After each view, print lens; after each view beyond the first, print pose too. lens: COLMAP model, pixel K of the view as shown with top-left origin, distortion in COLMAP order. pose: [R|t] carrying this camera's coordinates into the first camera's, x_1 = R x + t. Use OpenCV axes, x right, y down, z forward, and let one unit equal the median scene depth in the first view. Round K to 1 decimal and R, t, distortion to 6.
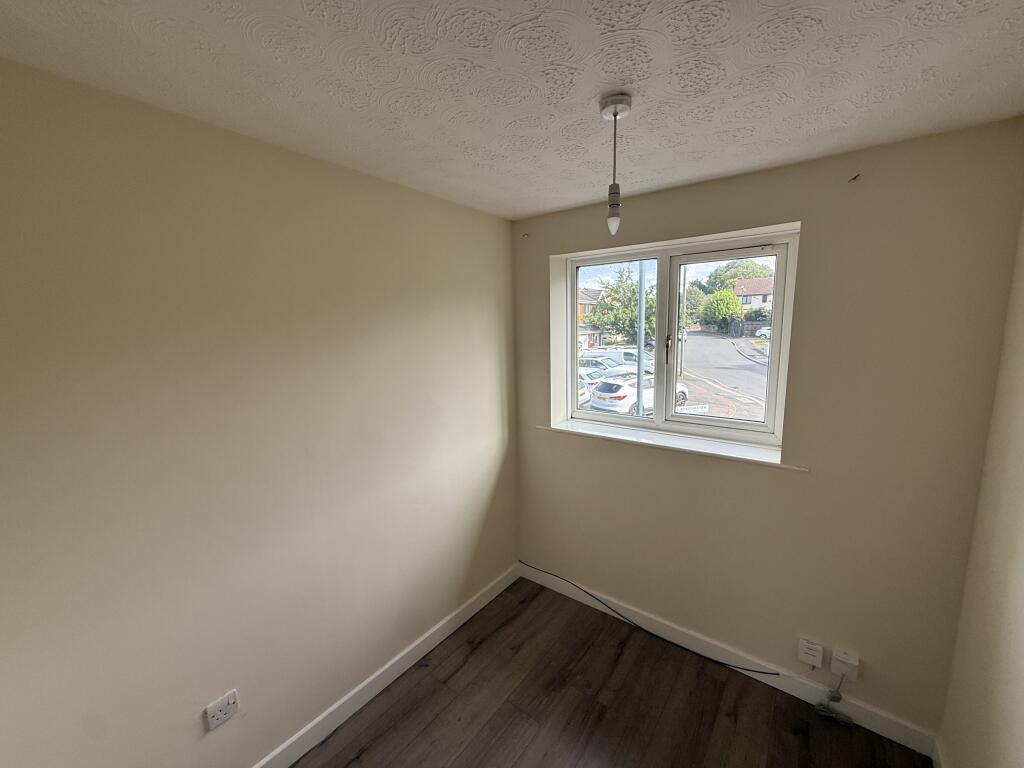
lens RADIAL K [[407.4, 0, 512.9], [0, 407.4, 385.4], [0, 0, 1]] dist [0.002154, -0.000090]
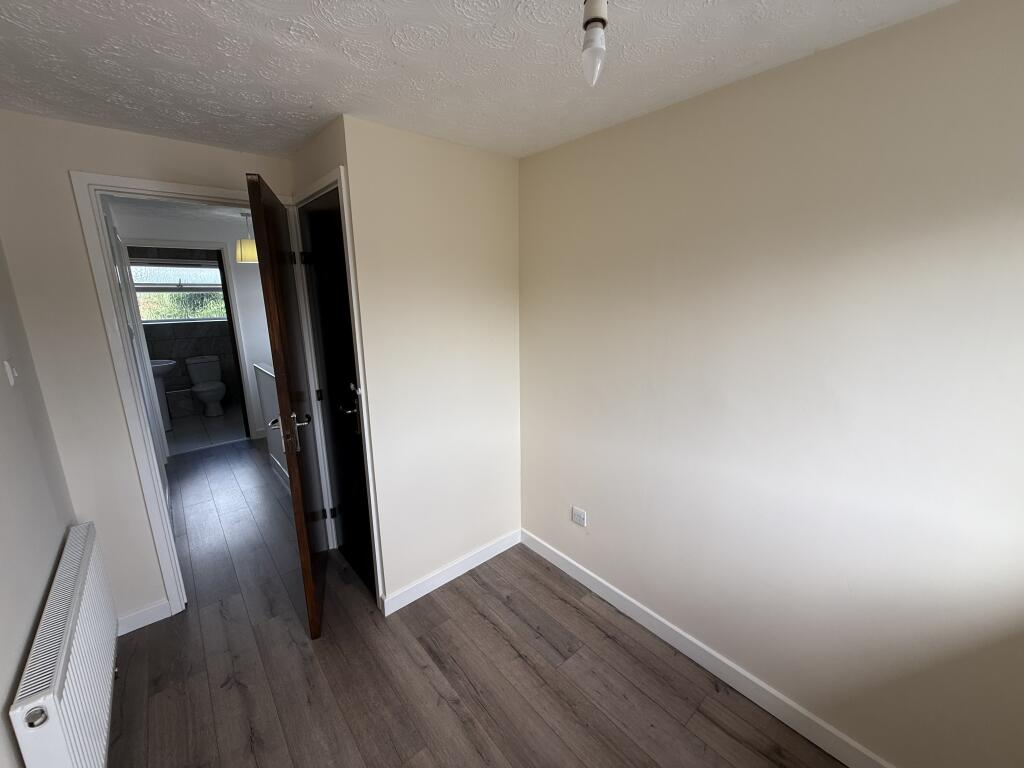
lens RADIAL K [[407.4, 0, 513.1], [0, 407.4, 379.3], [0, 0, 1]] dist [0.002154, -0.000090]
pose [[-0.198641, 0.228755, -0.953002, 0.589904], [-0.134627, 0.956793, 0.257726, -0.089436], [0.970782, 0.179495, -0.159262, 0.694181]]
